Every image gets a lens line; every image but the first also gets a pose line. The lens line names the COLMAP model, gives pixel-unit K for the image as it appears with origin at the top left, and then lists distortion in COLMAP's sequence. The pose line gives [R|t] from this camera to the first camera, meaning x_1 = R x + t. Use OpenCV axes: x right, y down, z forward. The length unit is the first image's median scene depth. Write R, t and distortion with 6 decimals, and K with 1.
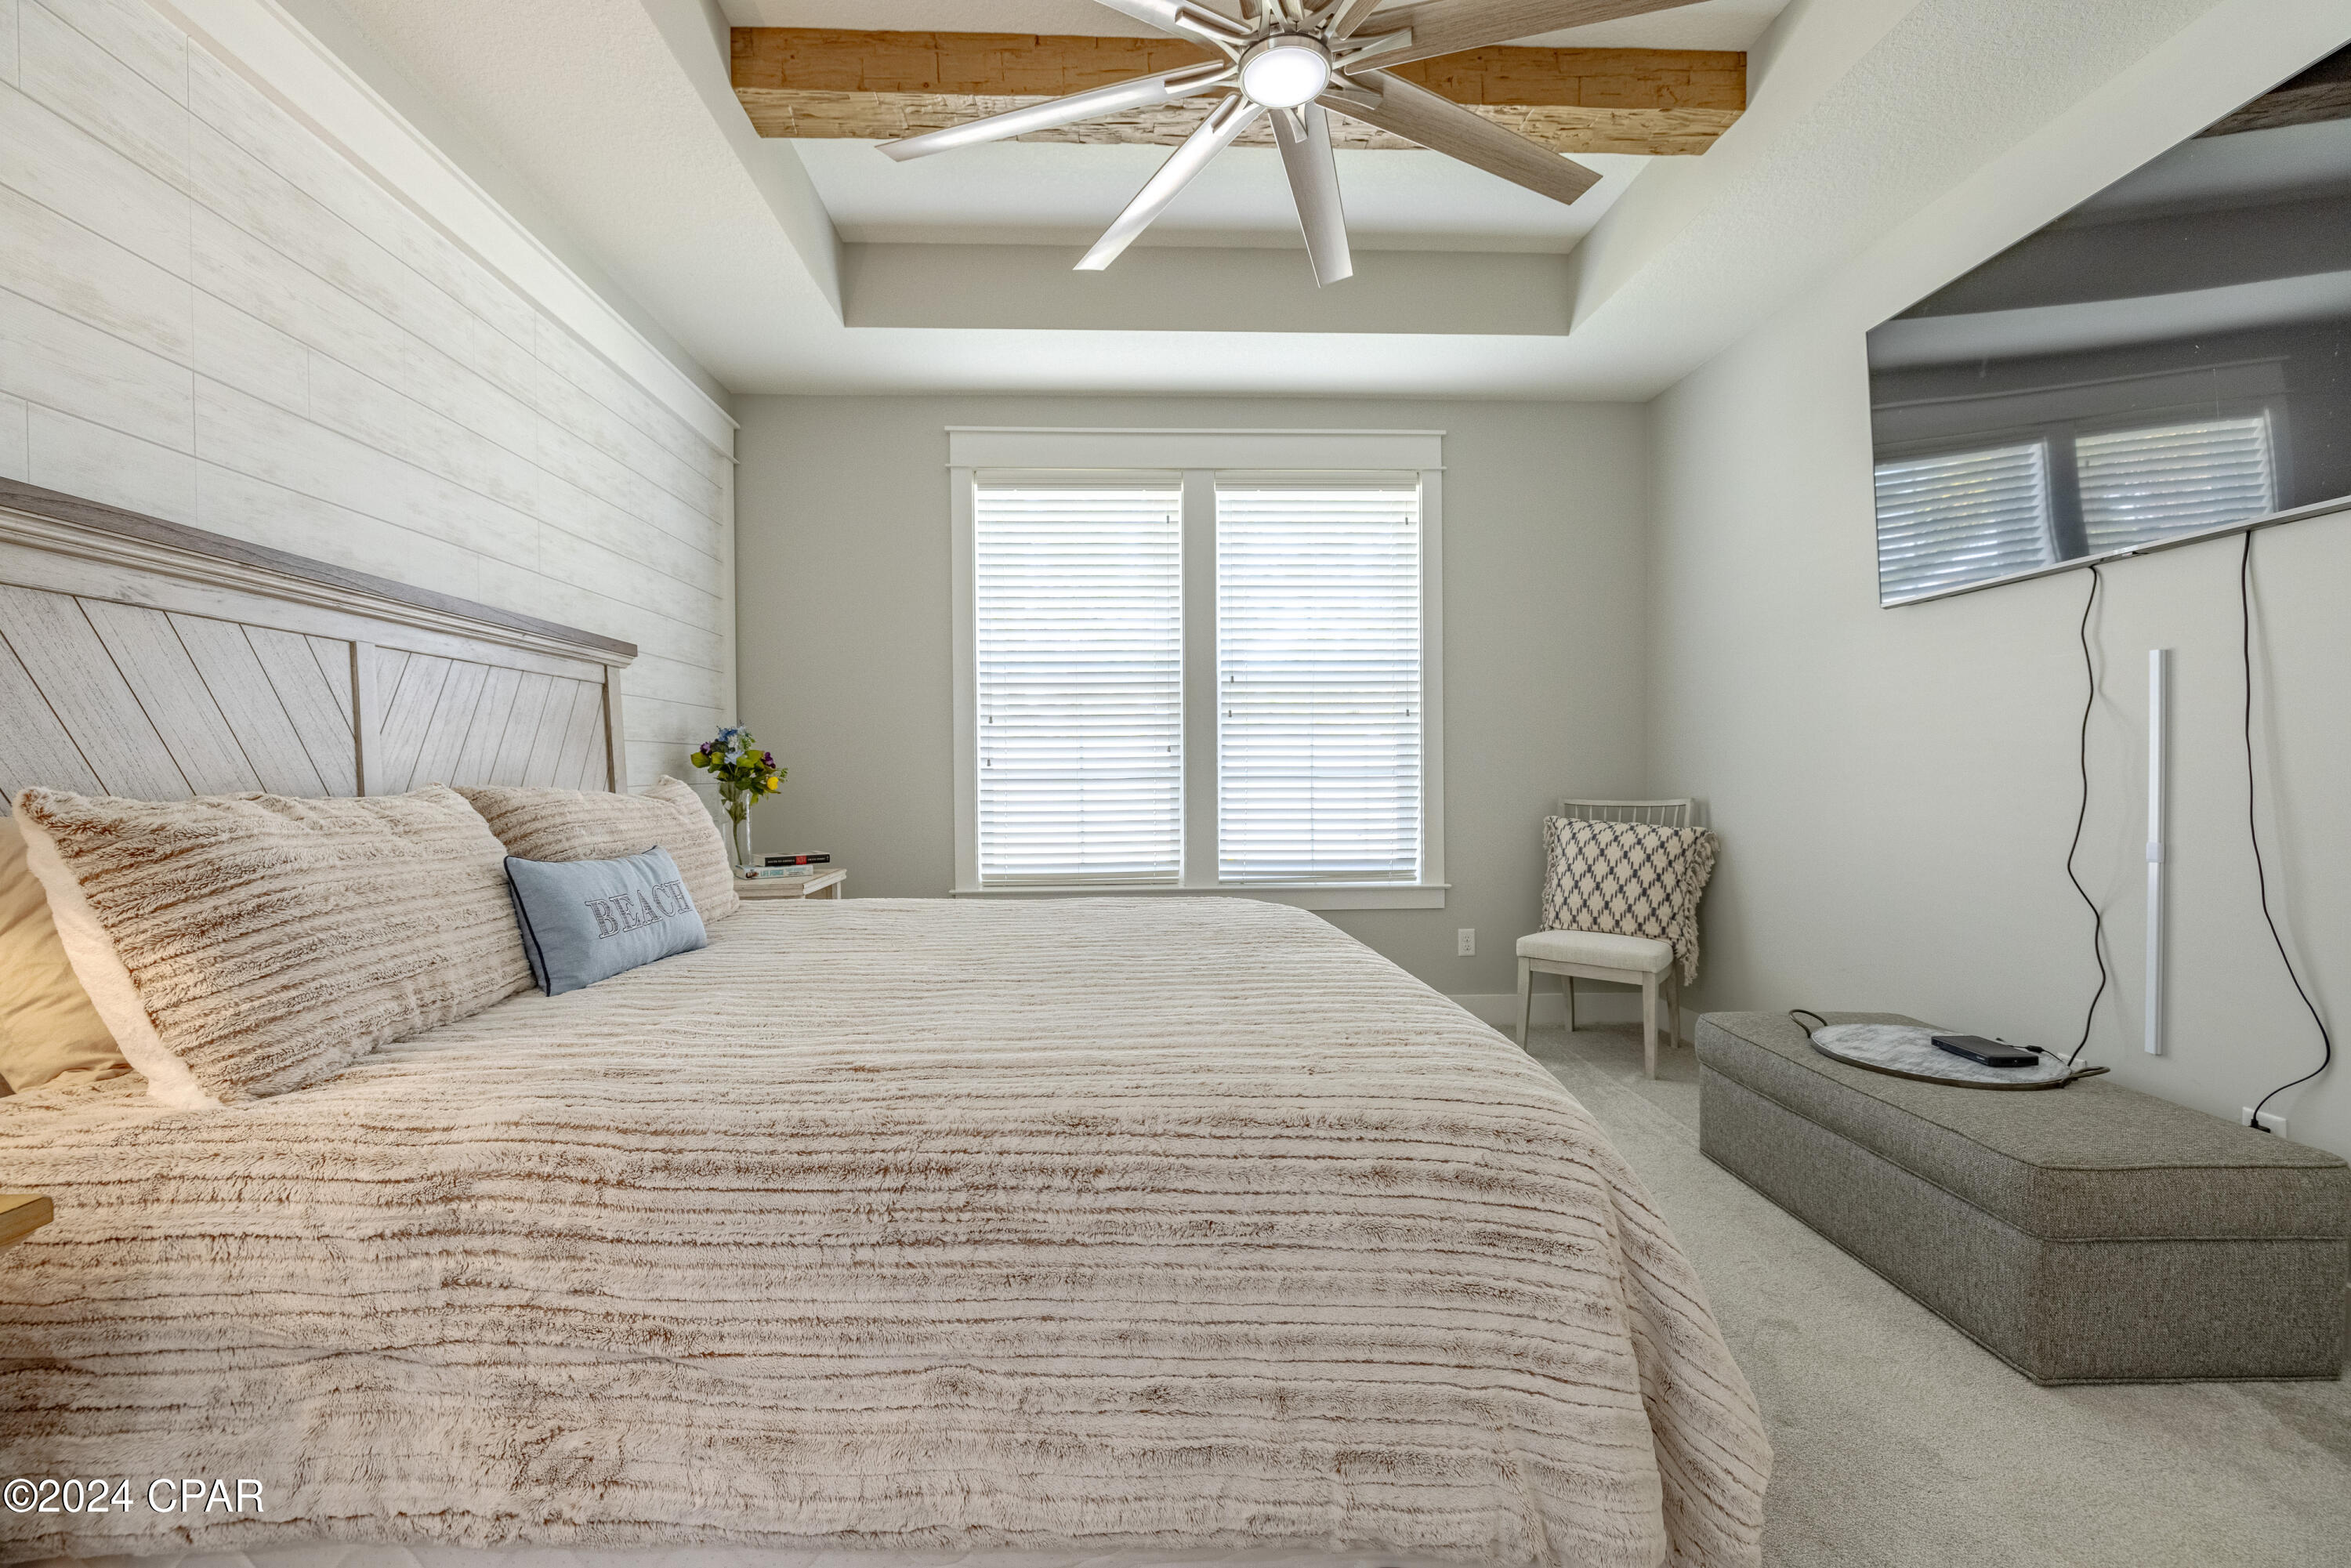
lens RADIAL K [[973.3, 0, 1175.5], [0, 973.3, 784.0], [0, 0, 1]] dist [0.001769, -0.000040]
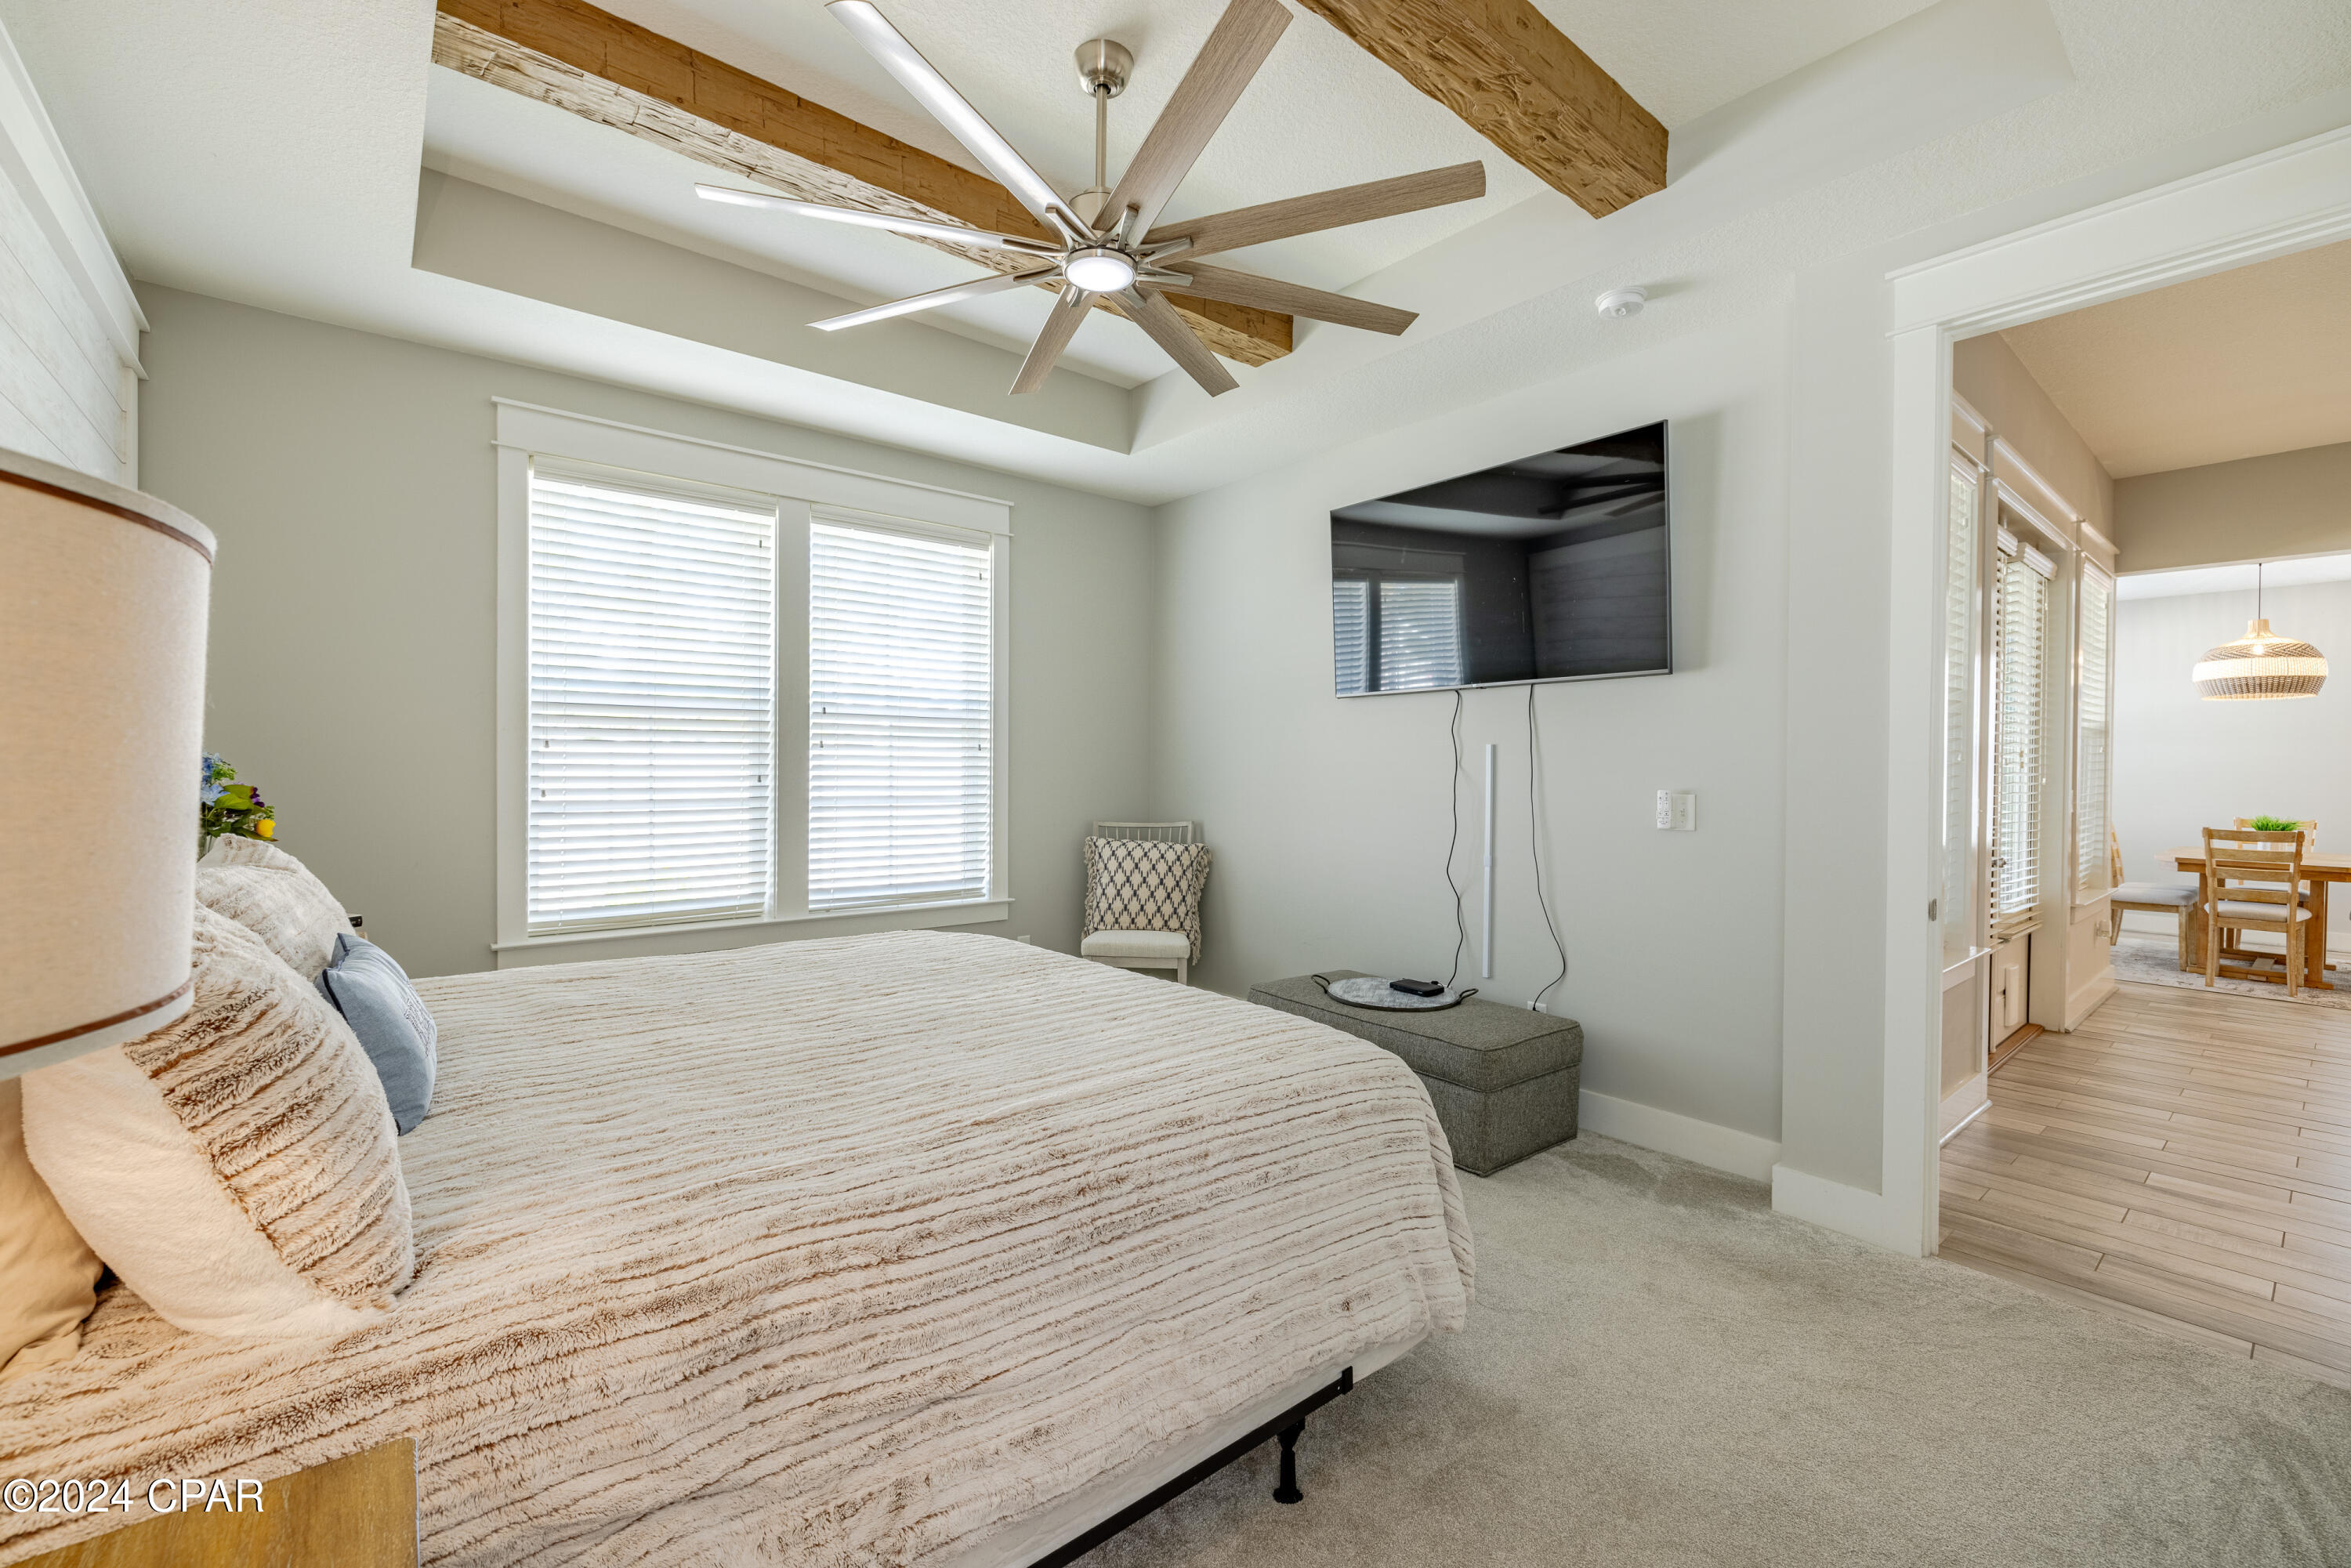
lens RADIAL K [[967.3, 0, 1161.5], [0, 967.3, 774.6], [0, 0, 1]] dist [0.000706, 0.000307]
pose [[0.802322, 0.009369, 0.596818, -0.379448], [-0.006570, 0.999955, -0.006866, -0.052713], [-0.596856, 0.001588, 0.802347, -0.026093]]
